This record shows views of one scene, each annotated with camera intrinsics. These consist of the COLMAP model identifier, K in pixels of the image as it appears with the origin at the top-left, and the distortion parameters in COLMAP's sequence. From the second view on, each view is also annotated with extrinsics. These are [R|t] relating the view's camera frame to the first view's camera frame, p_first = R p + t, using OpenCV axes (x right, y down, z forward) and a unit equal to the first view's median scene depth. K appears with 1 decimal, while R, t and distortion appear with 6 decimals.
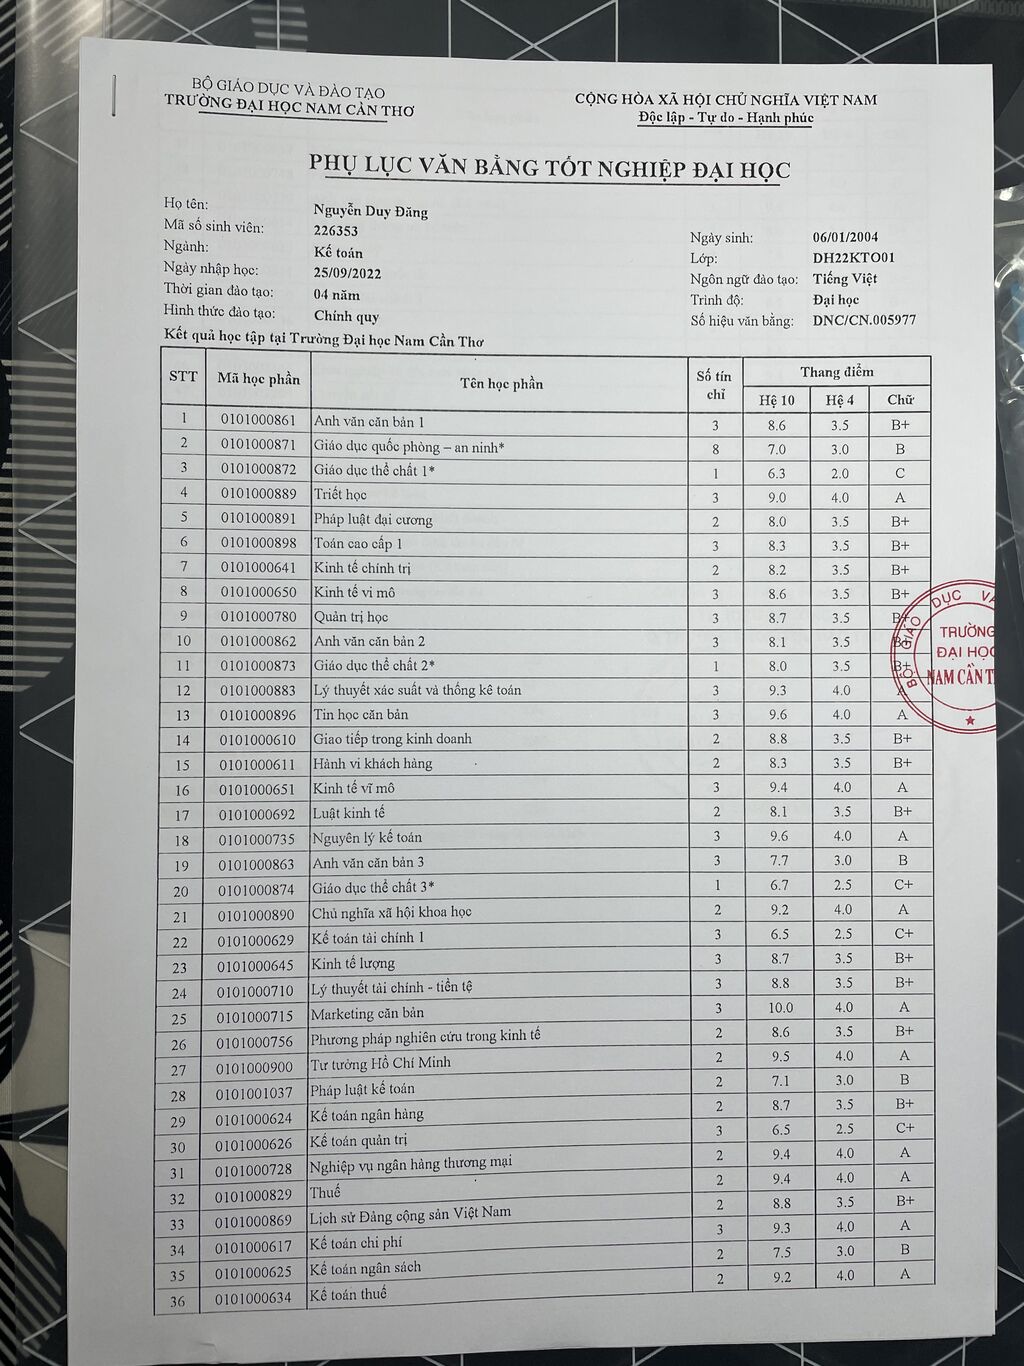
lens RADIAL K [[1044.3, 0, 419.1], [0, 1044.3, 682.8], [0, 0, 1]] dist [0.076995, -0.133298]
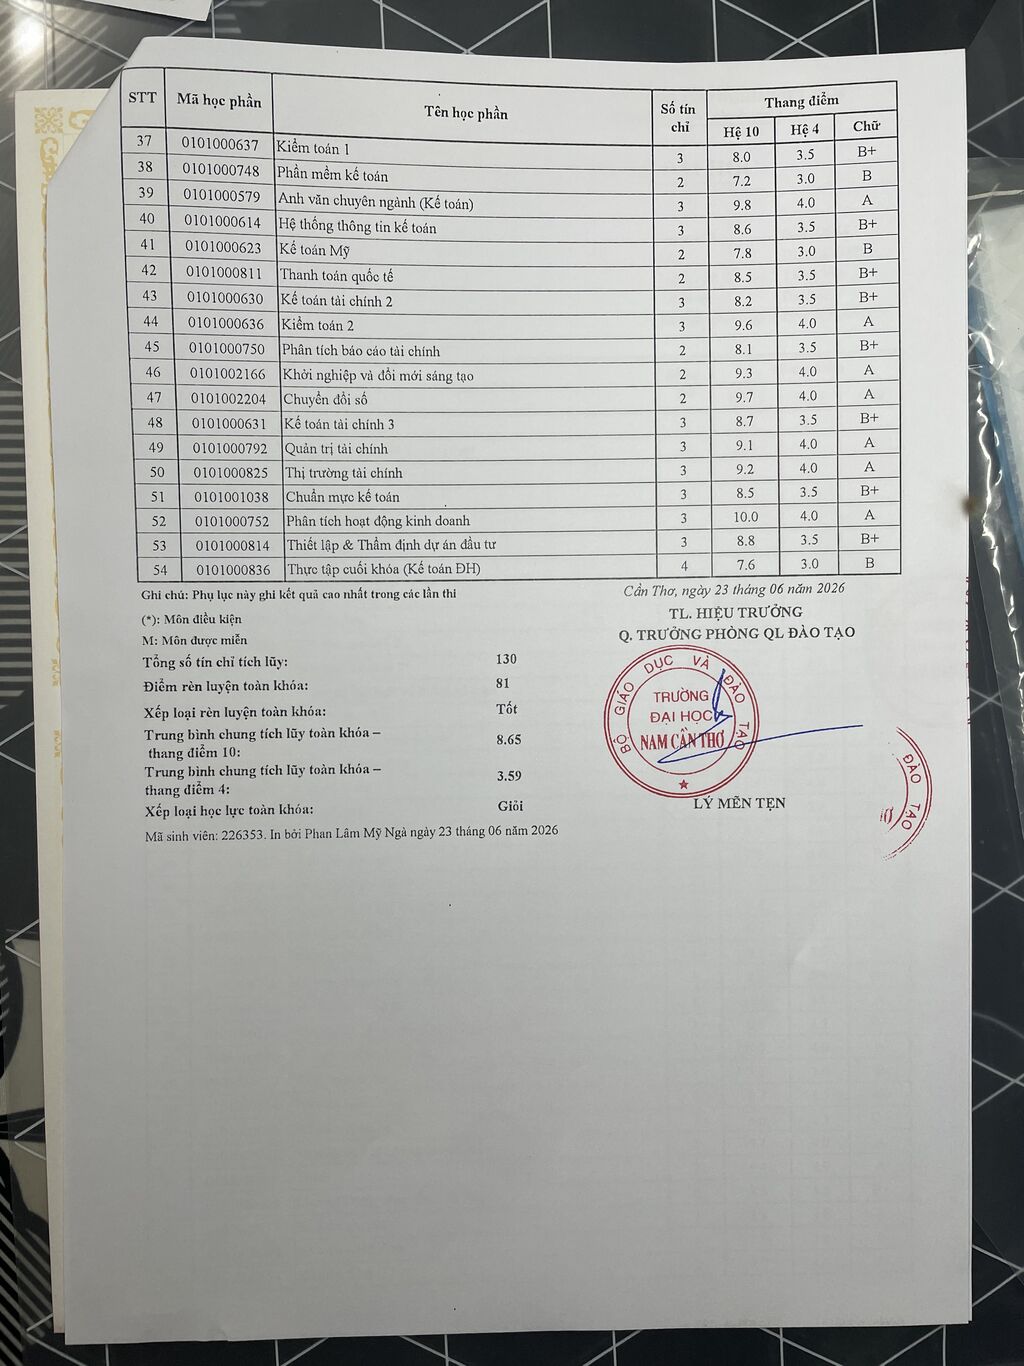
lens RADIAL K [[1025.9, 0, 395.9], [0, 1025.9, 686.4], [0, 0, 1]] dist [0.126807, -0.117676]
pose [[0.999673, -0.025535, 0.001074, -0.000676], [0.025511, 0.999513, 0.017953, 0.250753], [-0.001532, -0.017920, 0.999838, -0.005997]]
